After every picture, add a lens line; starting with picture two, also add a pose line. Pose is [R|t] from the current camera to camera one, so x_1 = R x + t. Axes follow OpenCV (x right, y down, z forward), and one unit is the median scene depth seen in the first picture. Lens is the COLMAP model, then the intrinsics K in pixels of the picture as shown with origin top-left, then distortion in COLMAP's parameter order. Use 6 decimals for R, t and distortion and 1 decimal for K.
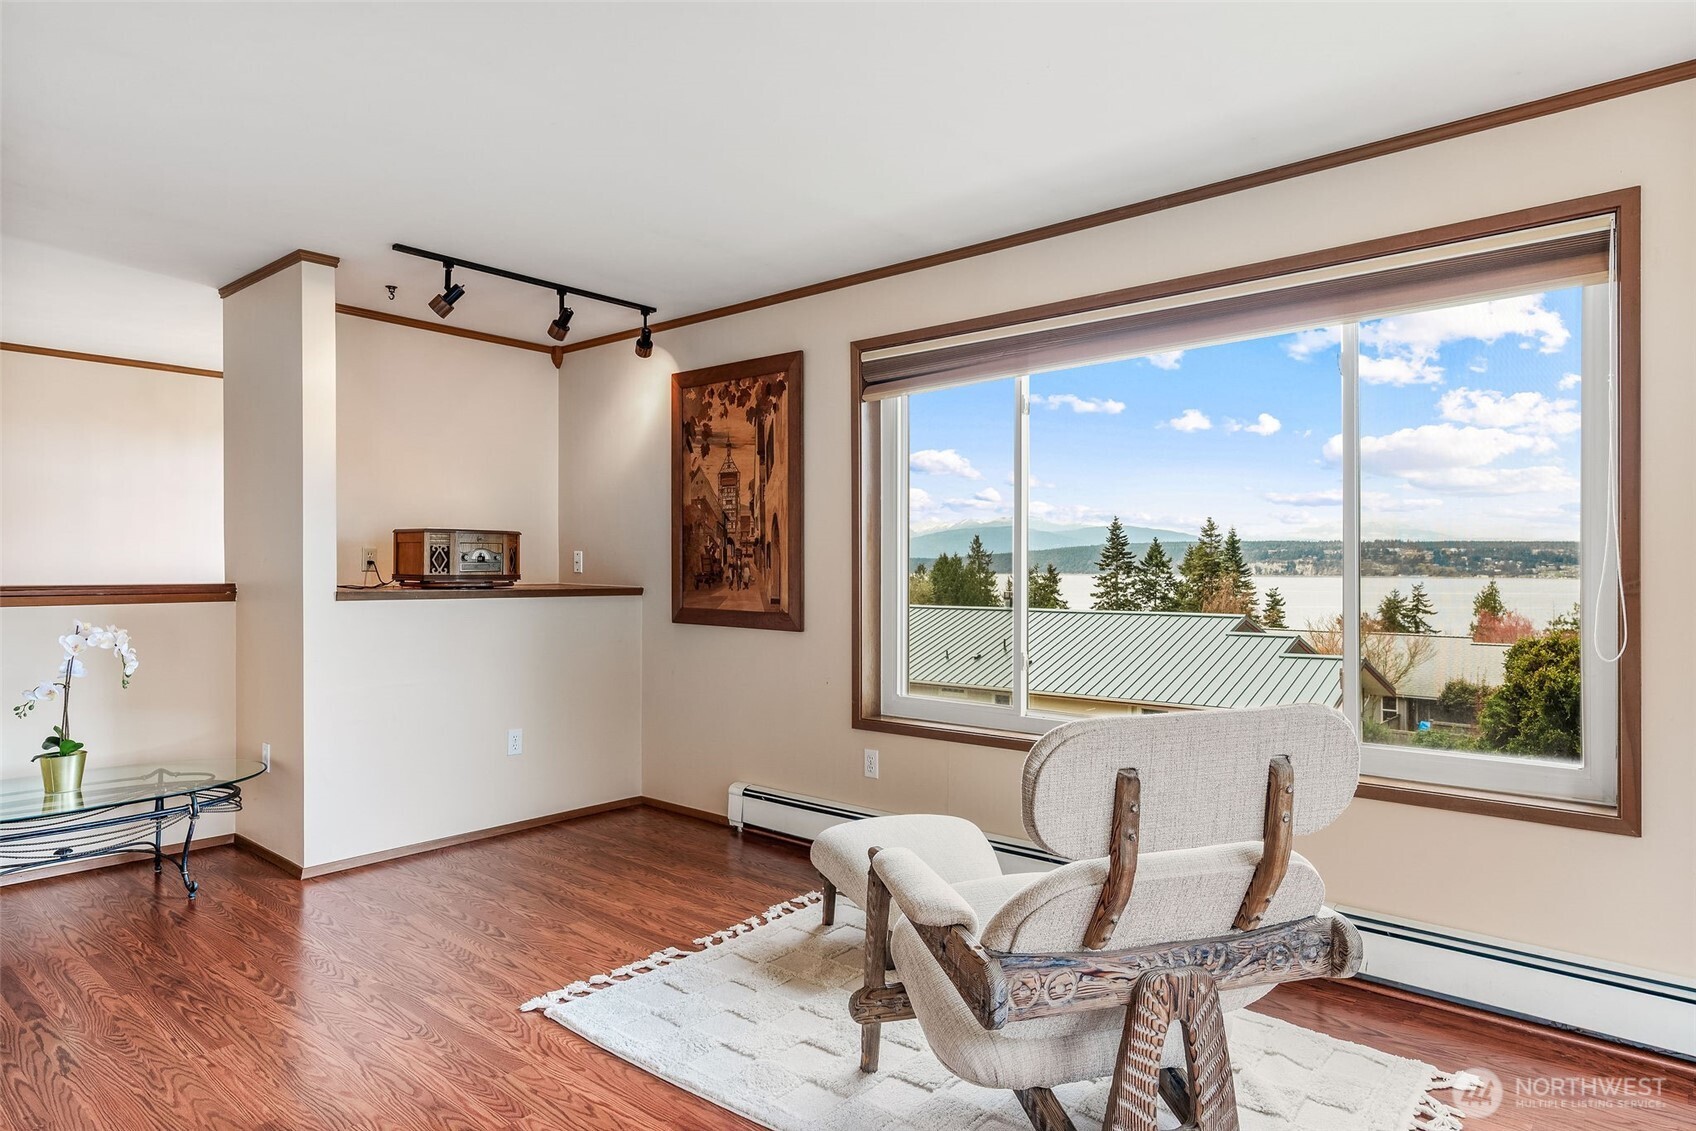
lens RADIAL K [[985.7, 0, 843.8], [0, 985.7, 570.3], [0, 0, 1]] dist [0.006523, 0.001425]
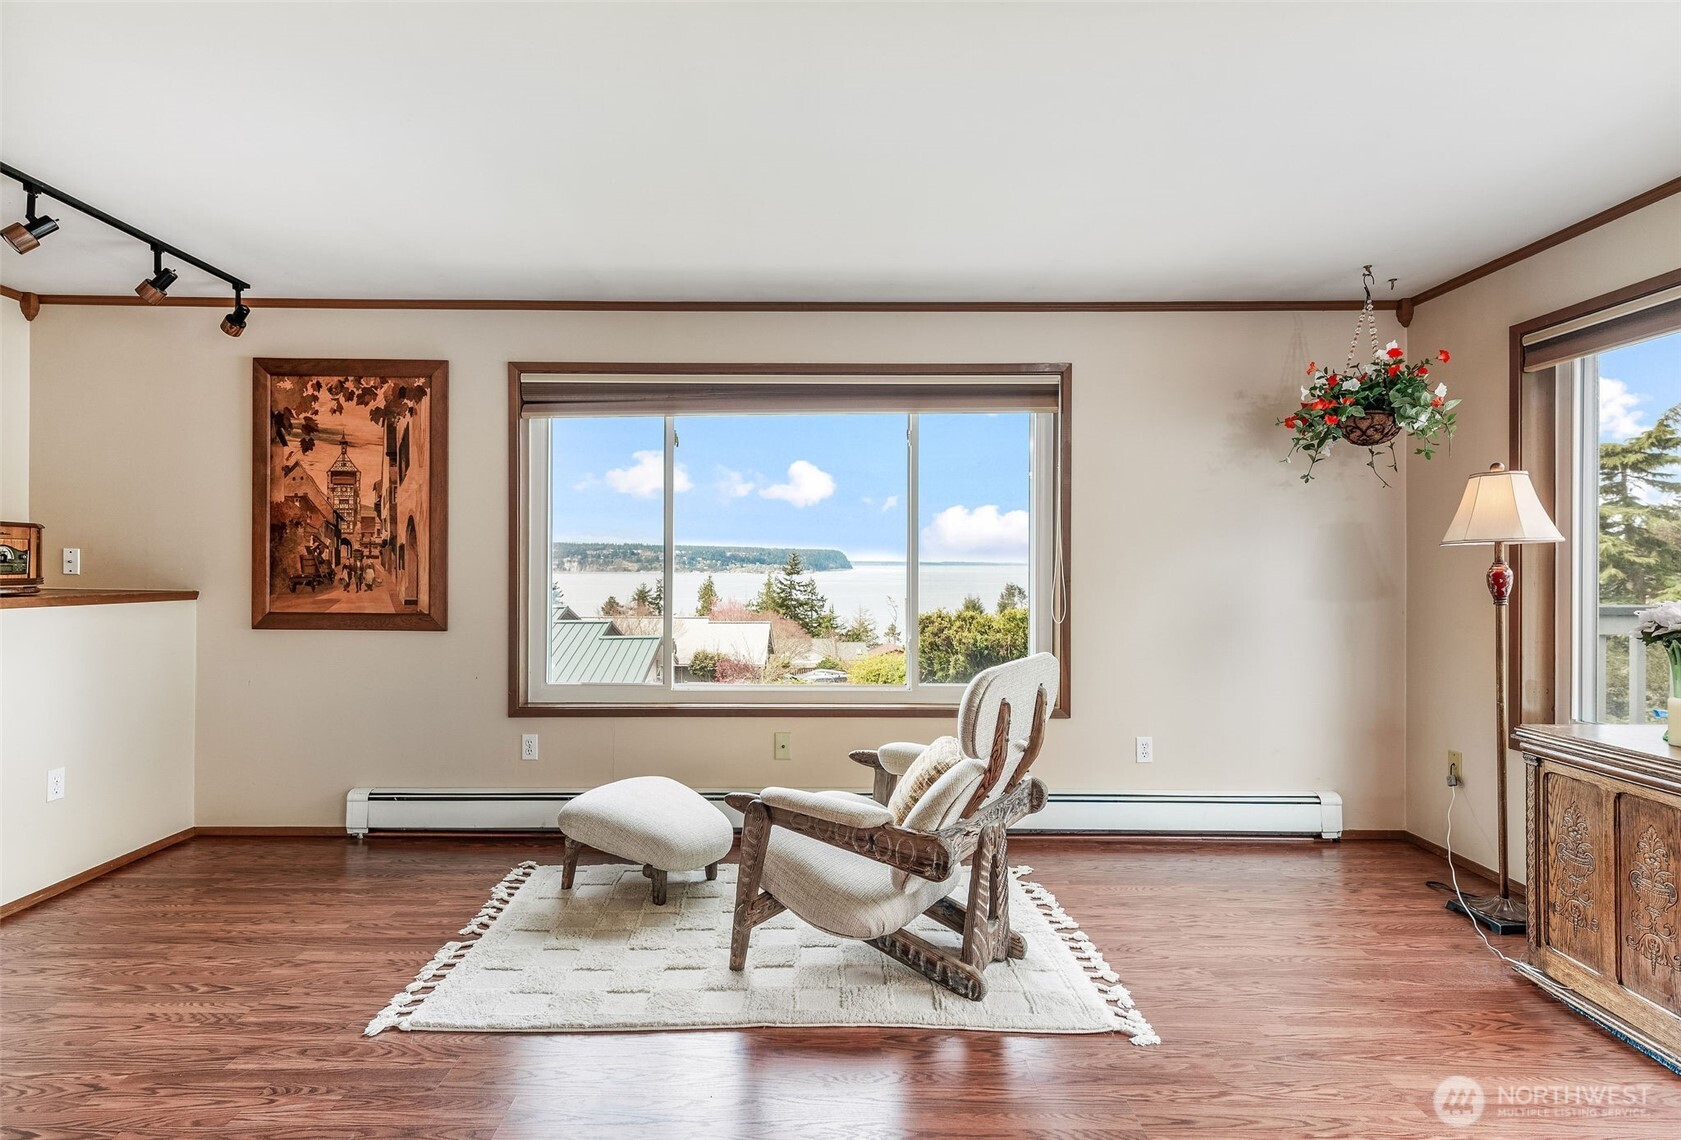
lens RADIAL K [[869.6, 0, 820.9], [0, 869.6, 567.5], [0, 0, 1]] dist [0.008883, 0.000131]
pose [[0.756855, 0.000573, 0.653583, -0.330904], [-0.000840, 1.000000, 0.000095, -0.004807], [-0.653582, -0.000621, 0.756855, 0.044822]]
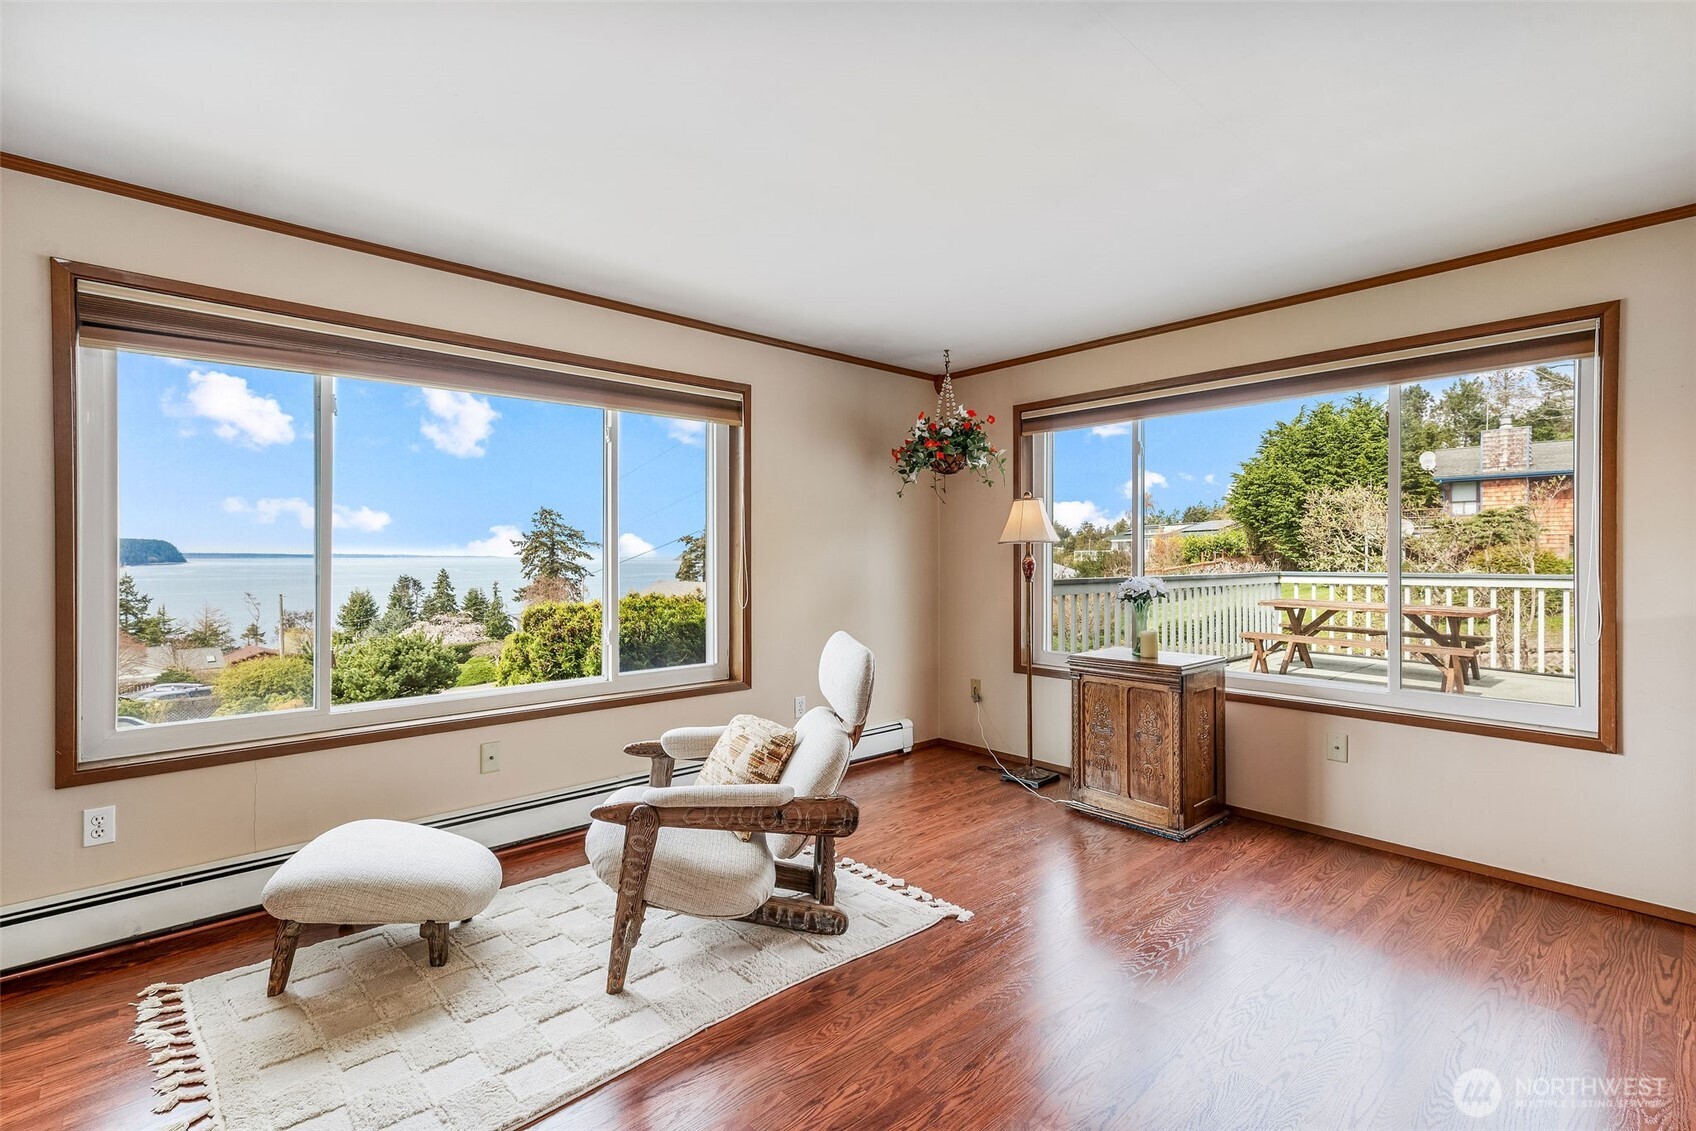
lens RADIAL K [[770.9, 0, 852.7], [0, 770.9, 562.1], [0, 0, 1]] dist [0.013088, 0.000625]
pose [[0.117100, -0.006294, 0.993100, -0.456949], [0.004715, 0.999972, 0.005782, -0.007113], [-0.993109, 0.004005, 0.117127, 0.321474]]
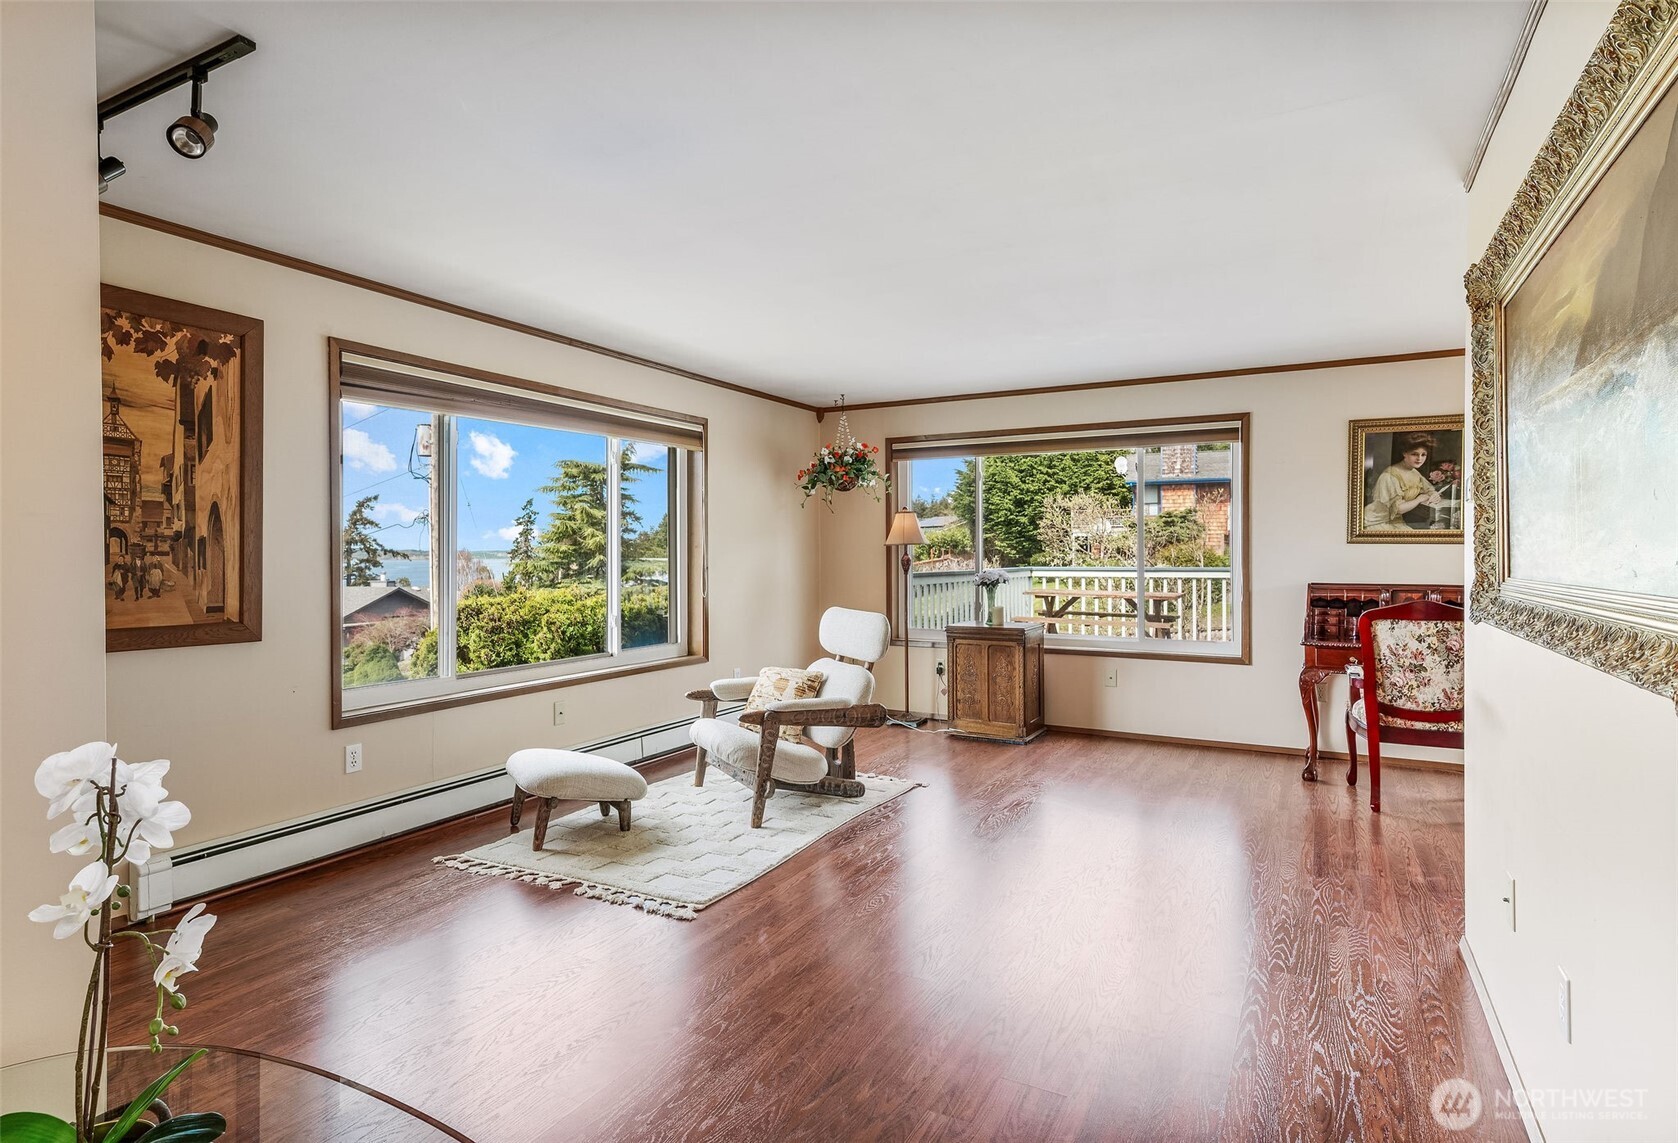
lens RADIAL K [[883.9, 0, 838.8], [0, 883.9, 562.3], [0, 0, 1]] dist [0.003509, 0.001540]
pose [[-0.214222, -0.008564, 0.976747, -0.885838], [0.006915, 0.999923, 0.010284, -0.011527], [-0.976760, 0.008957, -0.214147, 0.640519]]
